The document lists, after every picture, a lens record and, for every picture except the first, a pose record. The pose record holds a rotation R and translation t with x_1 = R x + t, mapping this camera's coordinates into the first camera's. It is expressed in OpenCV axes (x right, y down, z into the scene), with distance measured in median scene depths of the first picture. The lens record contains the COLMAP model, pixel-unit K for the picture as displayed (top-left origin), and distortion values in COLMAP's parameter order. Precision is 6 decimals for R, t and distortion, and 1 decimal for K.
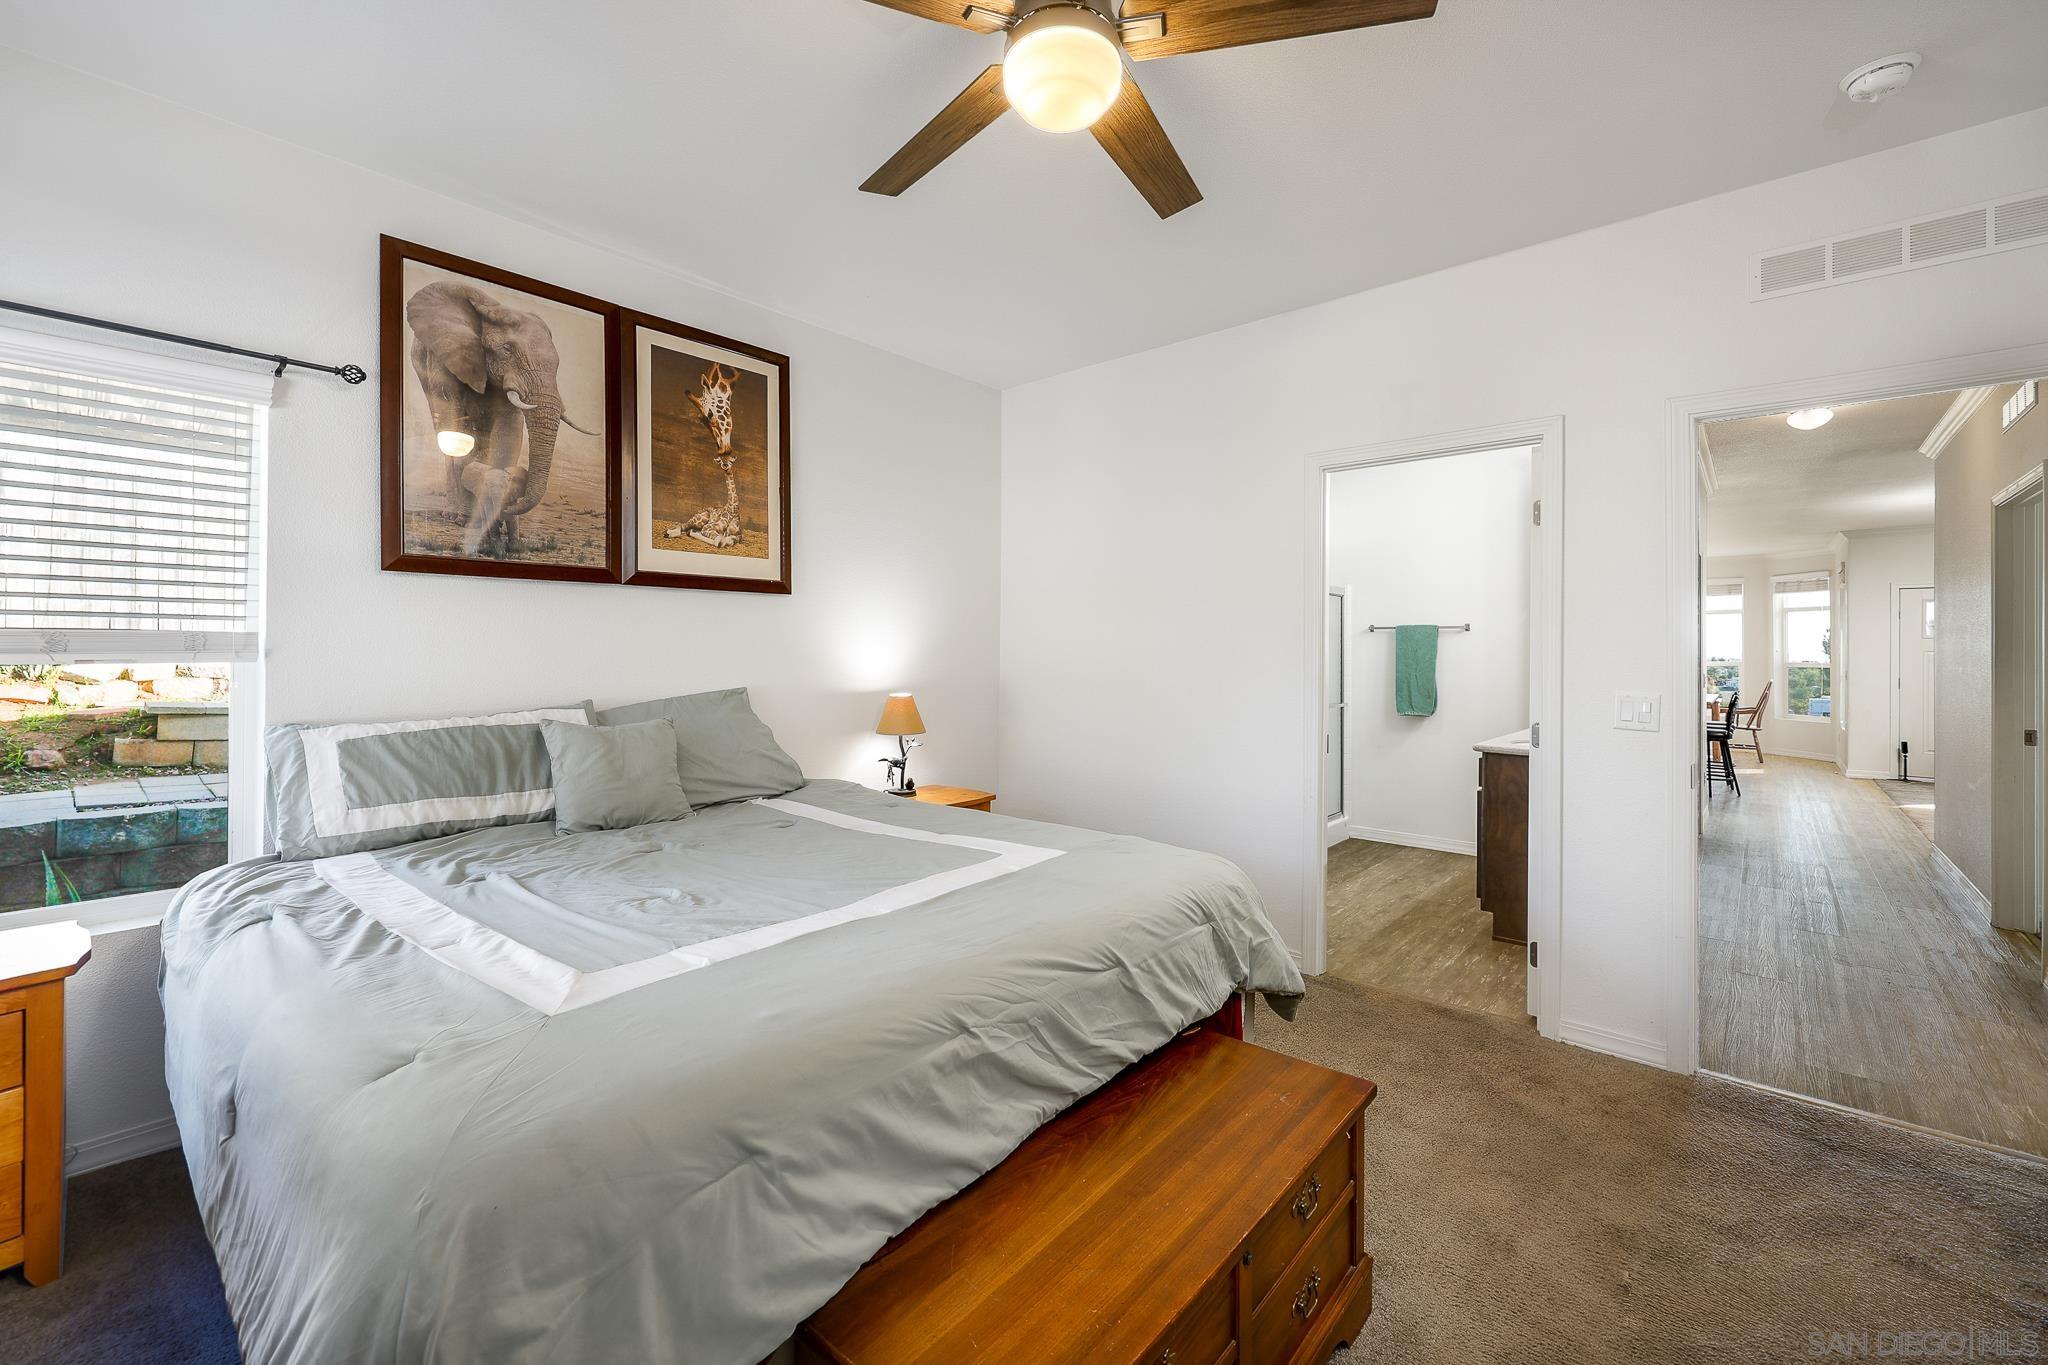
lens RADIAL K [[839.8, 0, 999.9], [0, 839.8, 645.3], [0, 0, 1]] dist [0.000246, -0.000091]
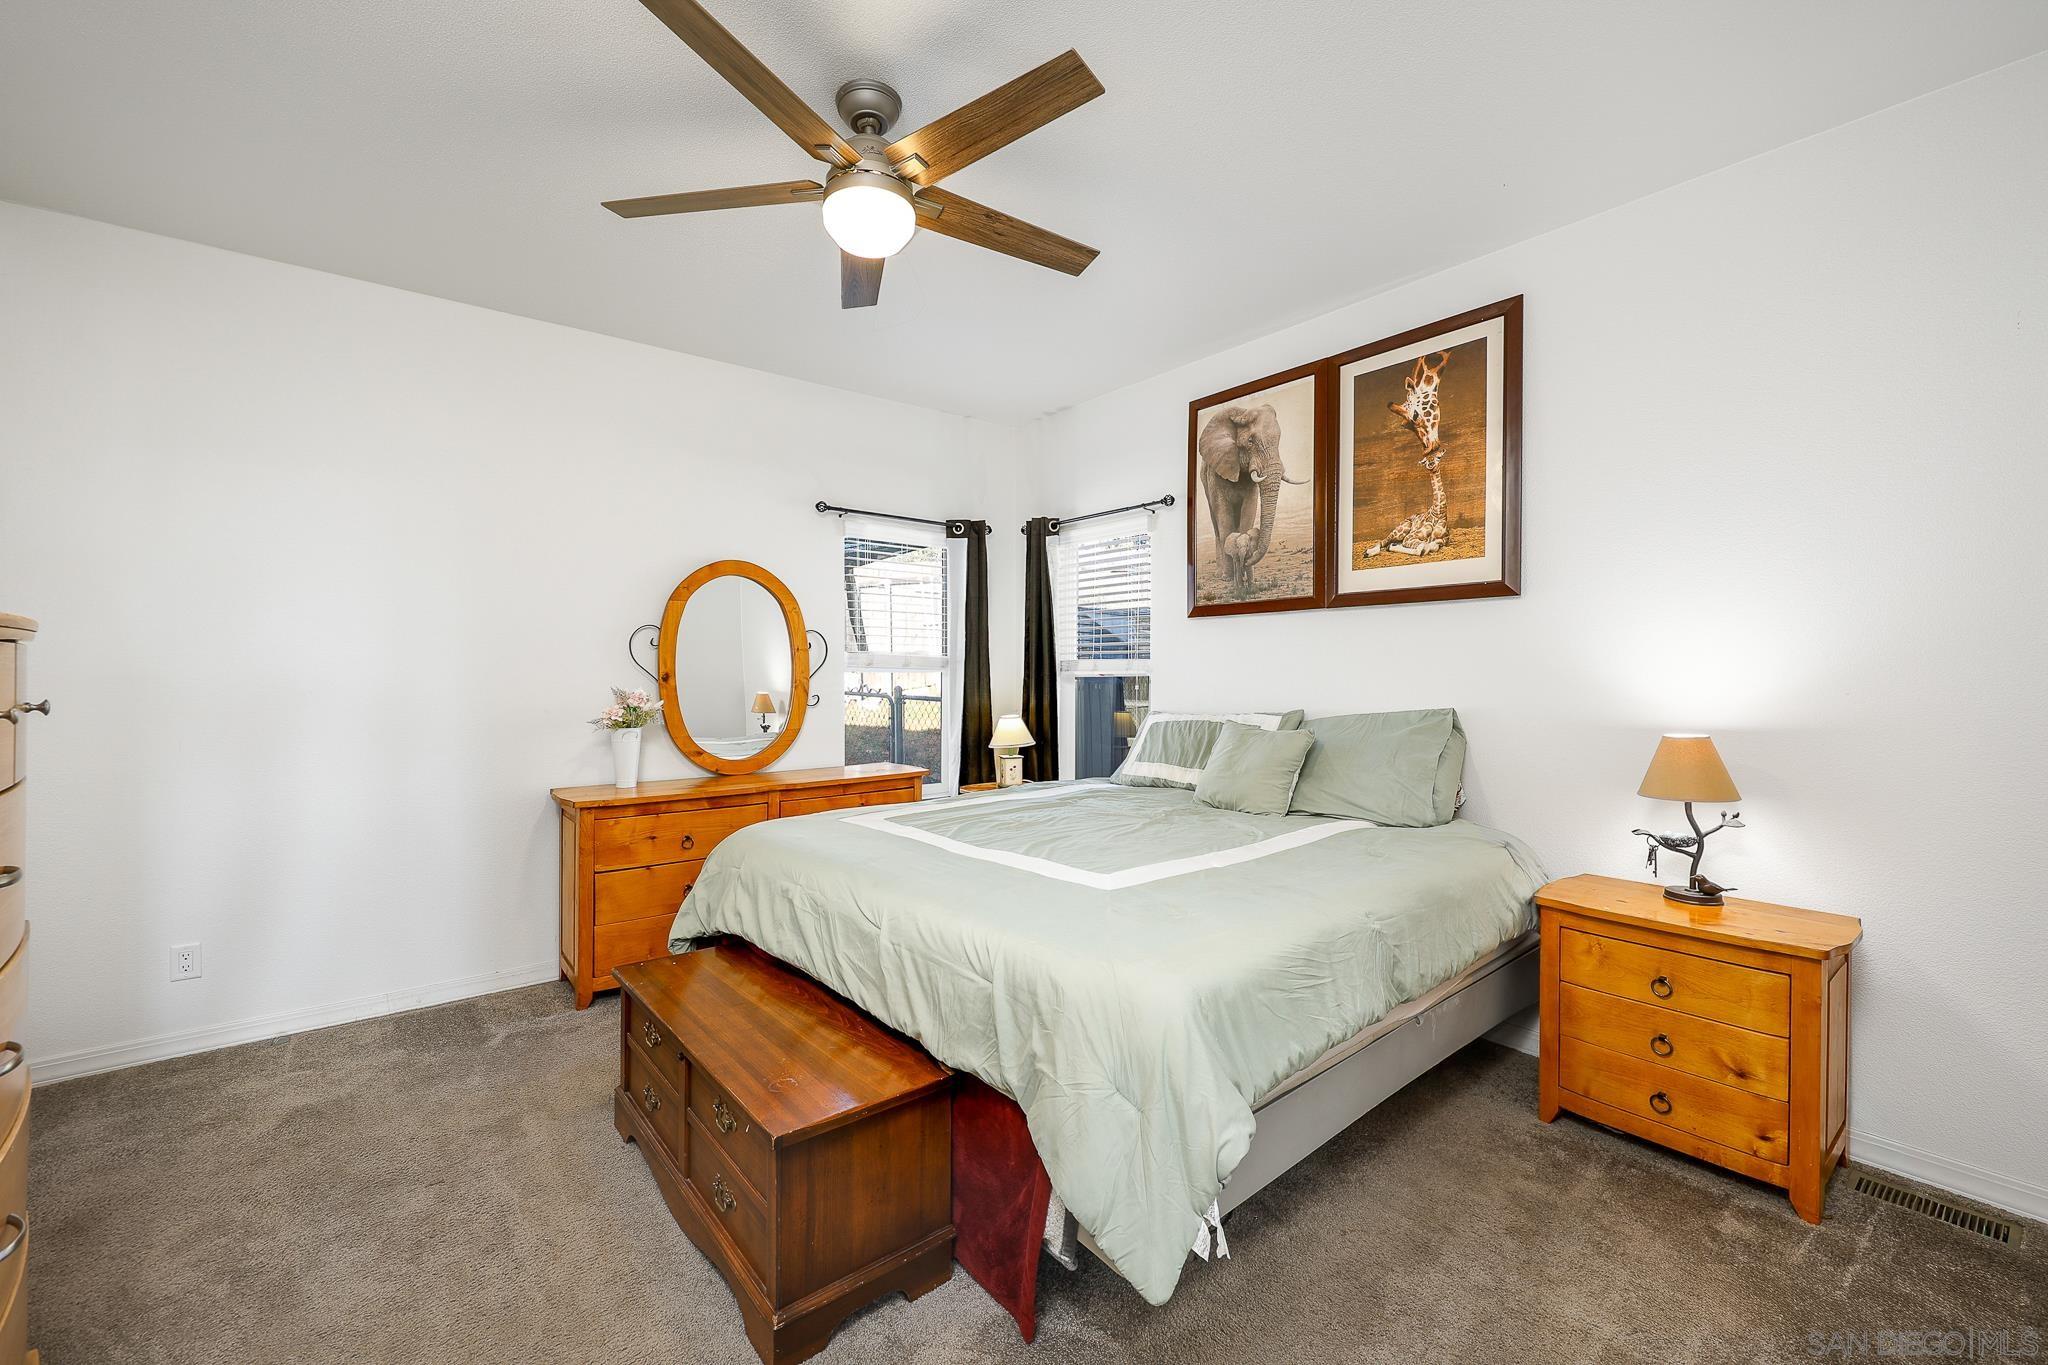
lens RADIAL K [[839.8, 0, 1024.3], [0, 839.8, 684.1], [0, 0, 1]] dist [0.000246, -0.000091]
pose [[-0.154320, 0.010385, -0.987966, 0.672920], [0.007849, 0.999926, 0.009285, 0.013555], [0.987990, -0.006322, -0.154390, 0.730937]]
